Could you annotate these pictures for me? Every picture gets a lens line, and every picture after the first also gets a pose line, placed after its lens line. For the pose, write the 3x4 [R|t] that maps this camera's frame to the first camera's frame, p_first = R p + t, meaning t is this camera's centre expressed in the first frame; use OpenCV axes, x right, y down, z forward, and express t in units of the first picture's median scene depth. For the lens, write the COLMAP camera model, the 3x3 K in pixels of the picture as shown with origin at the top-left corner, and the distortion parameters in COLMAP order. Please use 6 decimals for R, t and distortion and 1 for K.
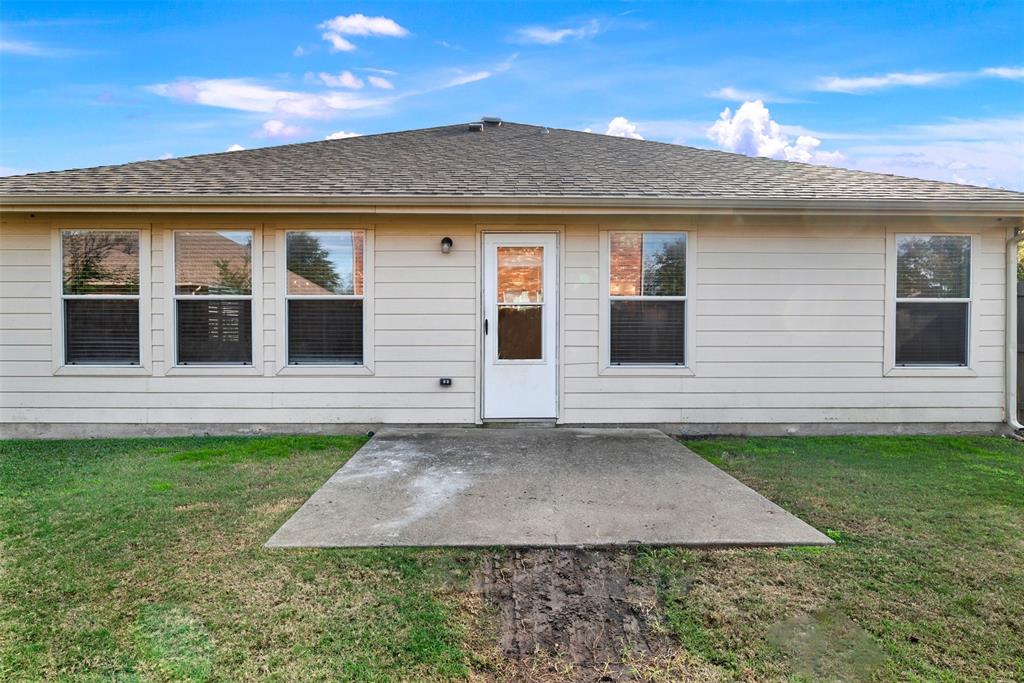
lens RADIAL K [[612.4, 0, 512.5], [0, 612.4, 348.1], [0, 0, 1]] dist [-0.013842, 0.000903]
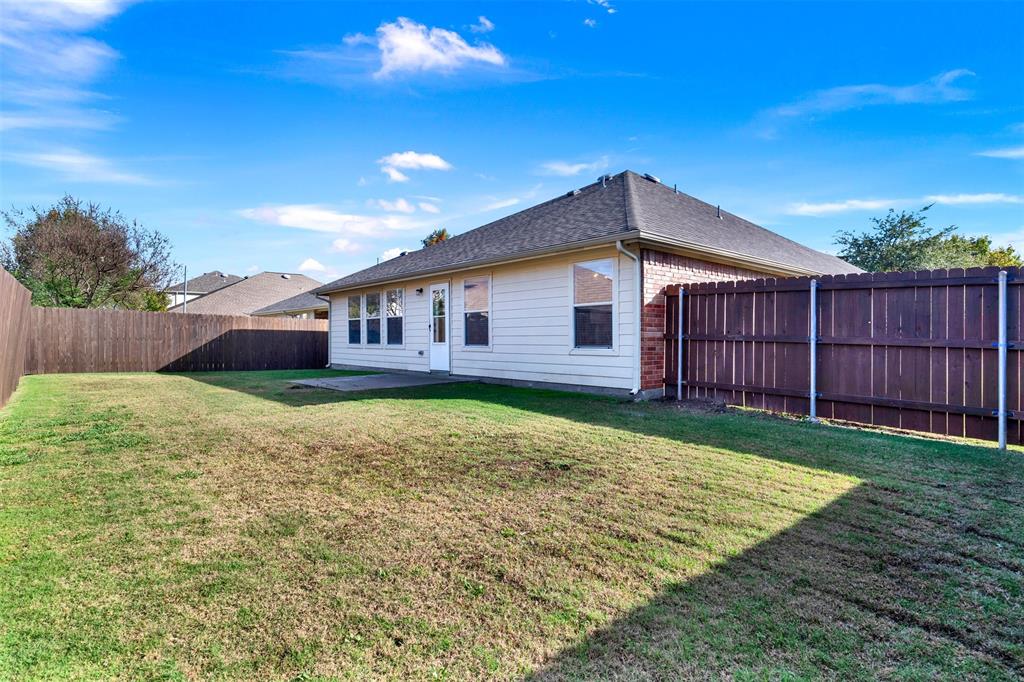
lens RADIAL K [[527.0, 0, 514.4], [0, 527.0, 343.6], [0, 0, 1]] dist [0.005185, 0.000441]
pose [[0.642805, 0.005182, -0.766012, 1.581592], [0.003128, 0.999951, 0.009390, 0.005427], [0.766023, -0.008432, 0.642757, 0.021402]]
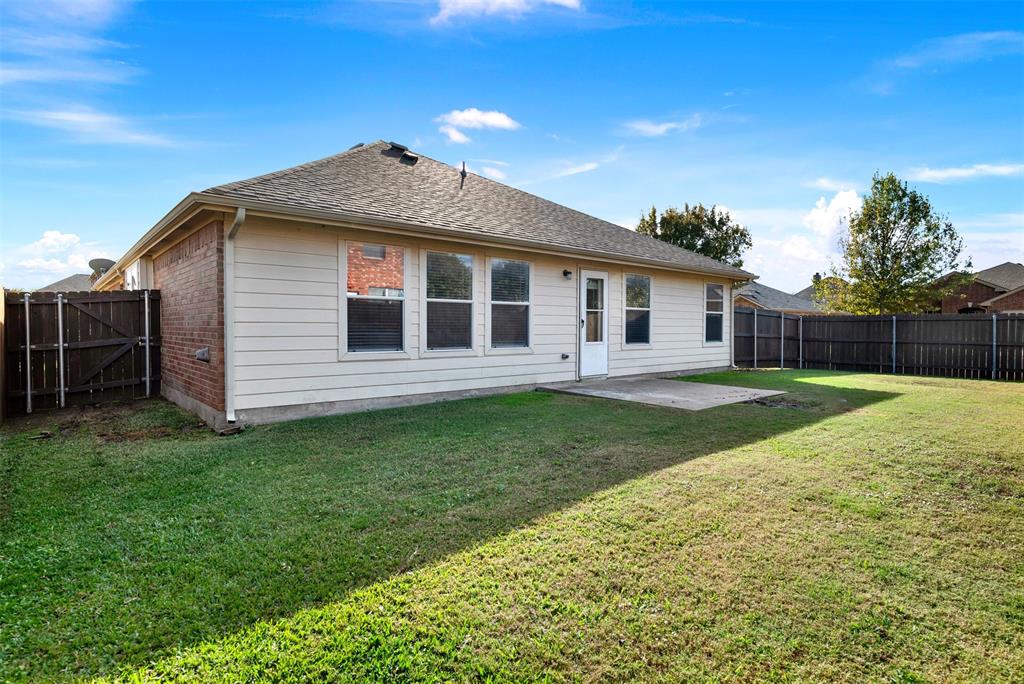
lens RADIAL K [[521.5, 0, 512.8], [0, 521.5, 342.0], [0, 0, 1]] dist [-0.004578, -0.001023]
pose [[0.773493, -0.016059, 0.633602, -1.120013], [0.010549, 0.999867, 0.012463, -0.002829], [-0.633717, -0.002956, 0.773559, -0.015411]]
